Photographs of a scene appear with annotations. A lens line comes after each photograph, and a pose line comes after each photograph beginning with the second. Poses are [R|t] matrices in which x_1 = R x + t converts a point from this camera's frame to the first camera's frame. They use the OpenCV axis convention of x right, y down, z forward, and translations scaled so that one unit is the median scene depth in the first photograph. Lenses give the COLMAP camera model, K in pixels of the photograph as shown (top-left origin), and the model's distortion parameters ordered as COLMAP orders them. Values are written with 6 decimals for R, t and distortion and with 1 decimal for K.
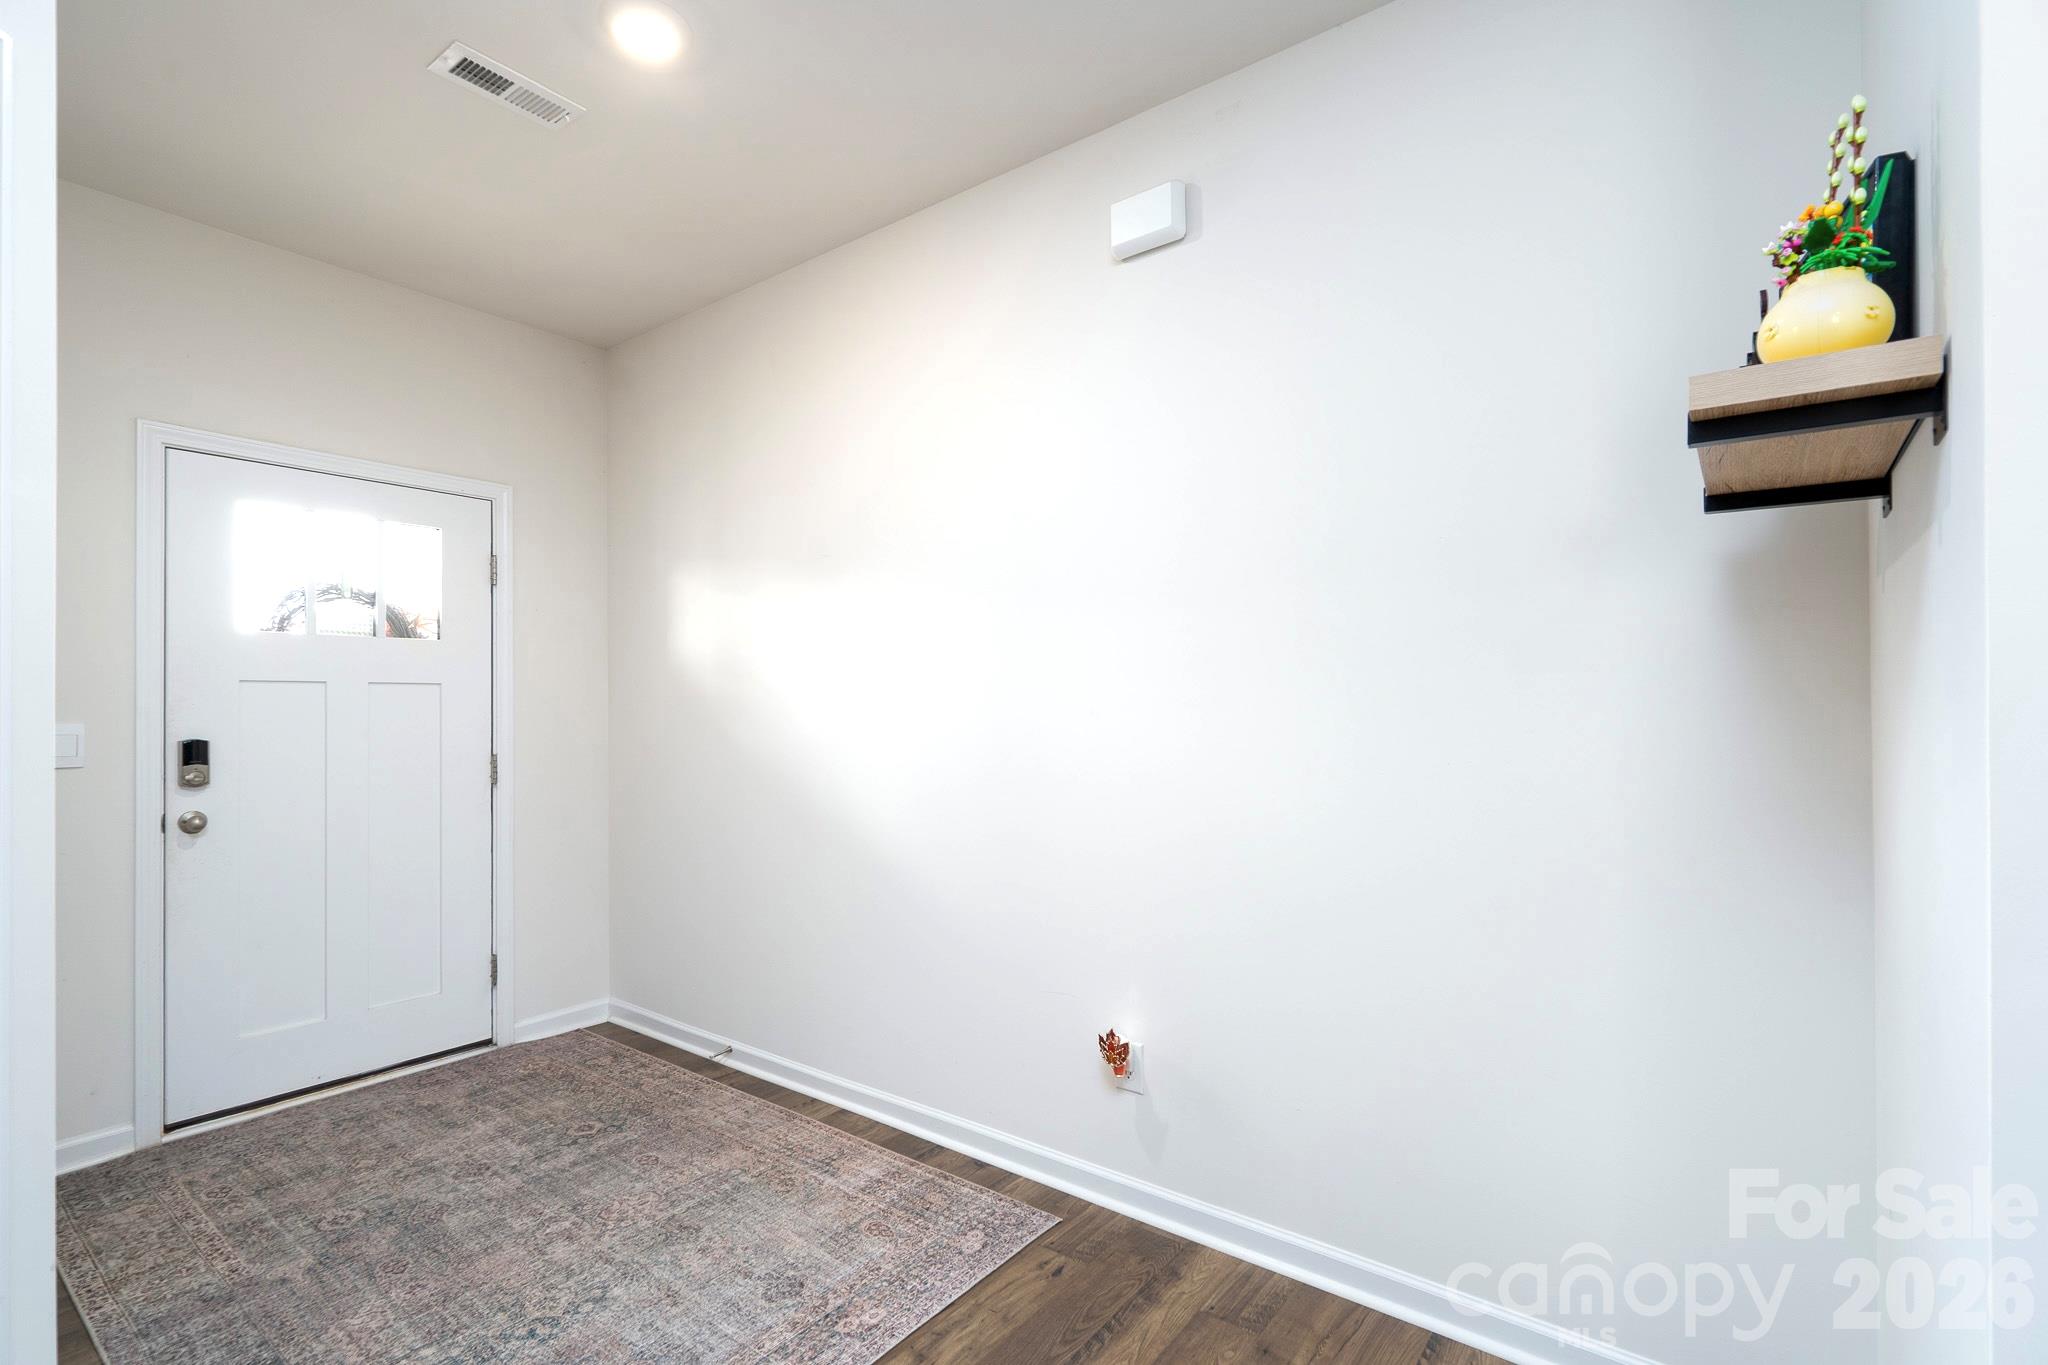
lens RADIAL K [[939.7, 0, 1036.7], [0, 939.7, 696.3], [0, 0, 1]] dist [-0.000572, 0.000365]
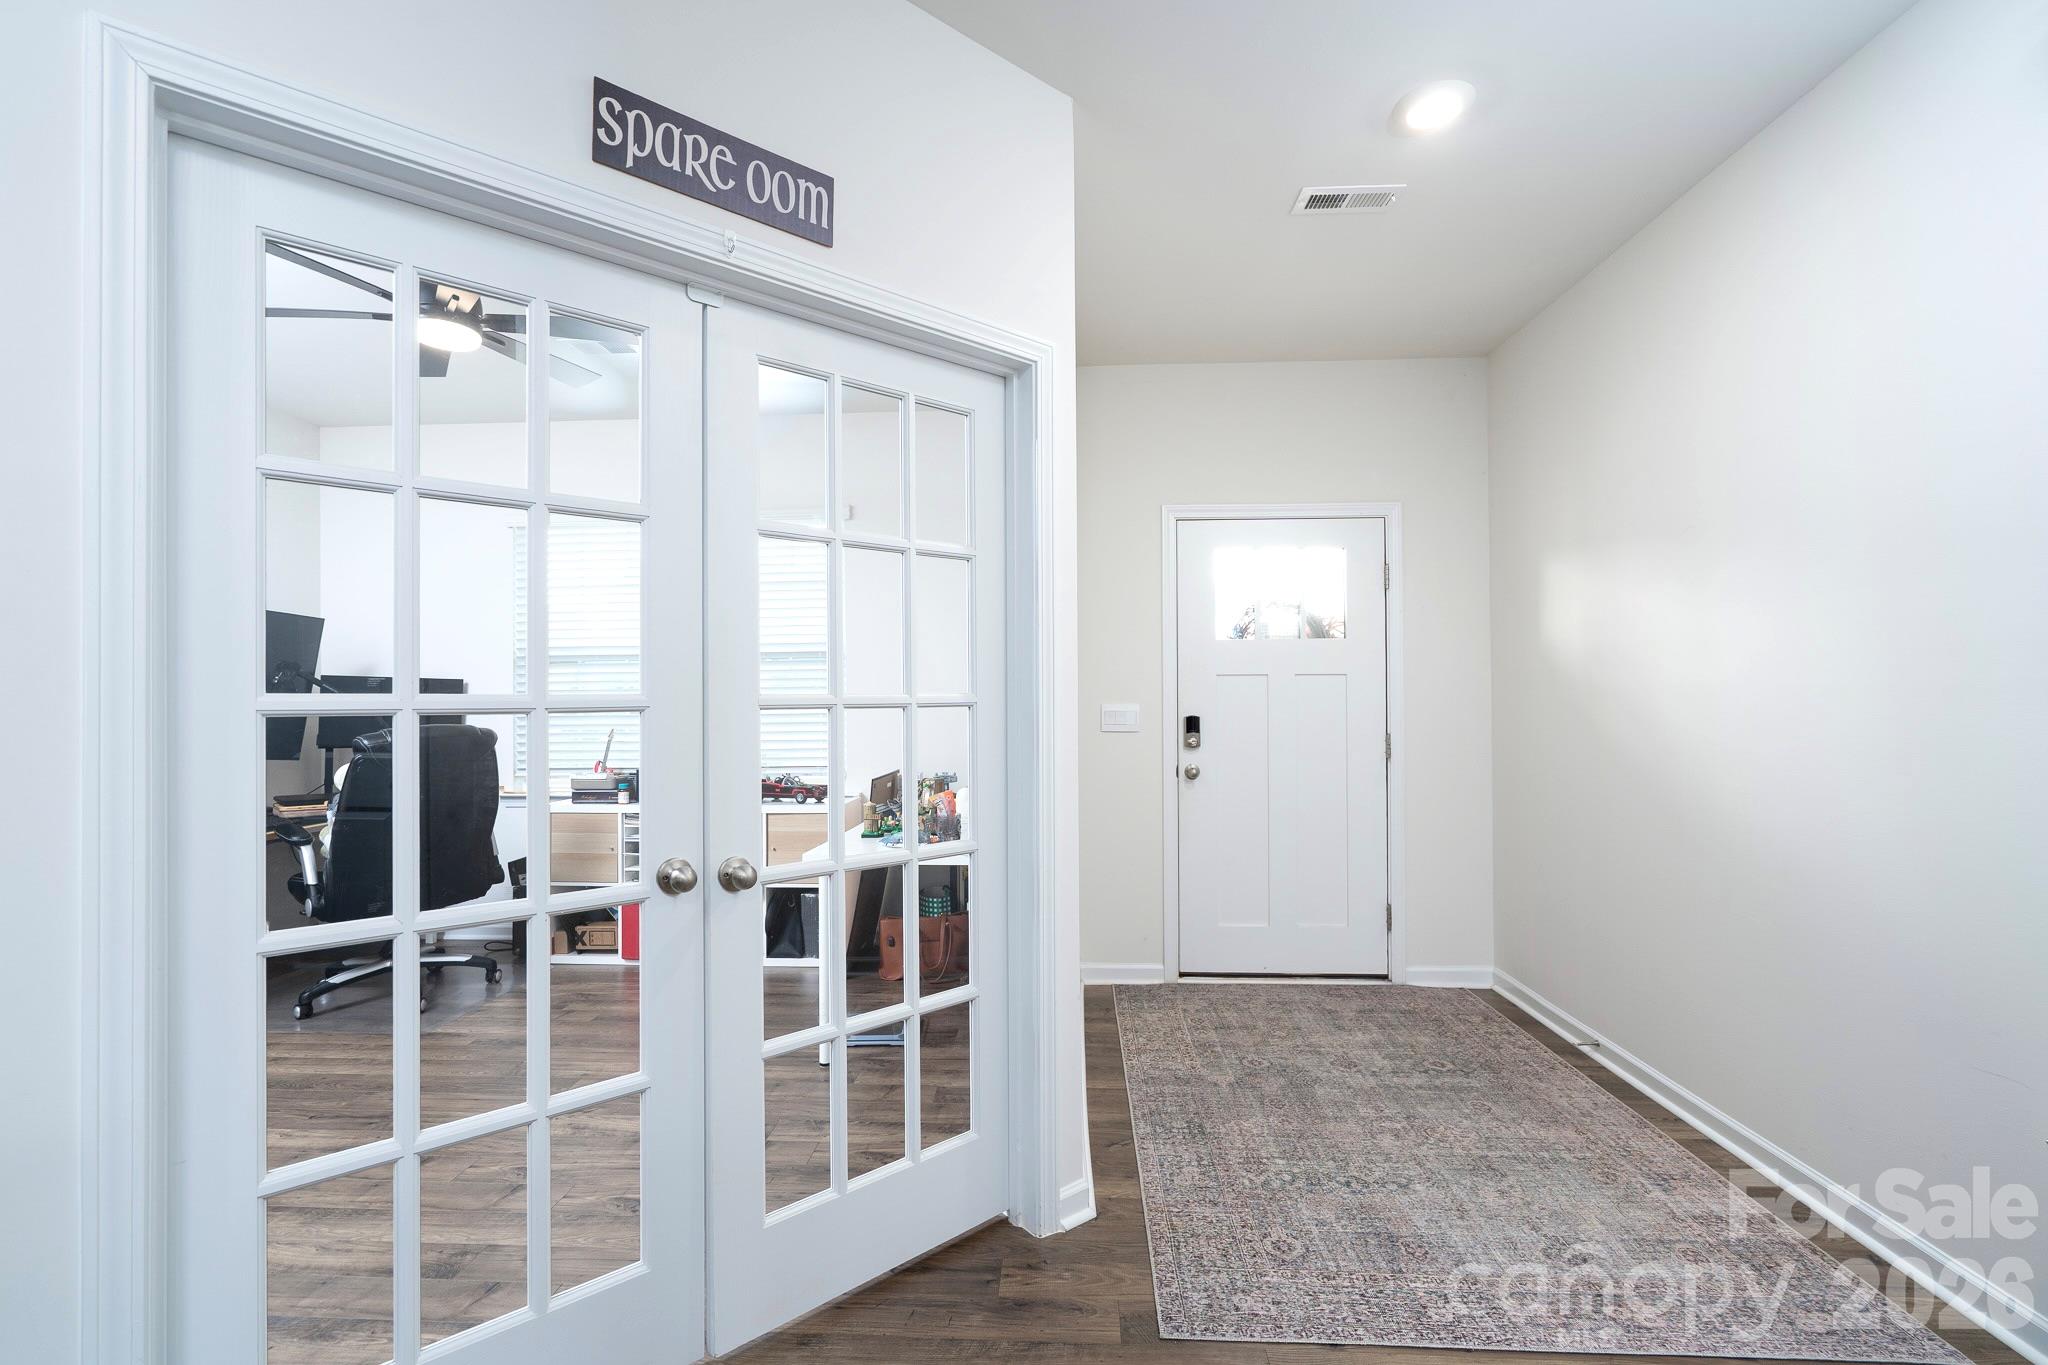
lens RADIAL K [[939.7, 0, 1013.6], [0, 939.7, 687.2], [0, 0, 1]] dist [-0.000572, 0.000365]
pose [[0.556684, -0.005961, -0.830703, 0.184611], [0.010831, 0.999941, 0.000082, -0.002344], [0.830654, -0.009043, 0.556716, -0.056617]]
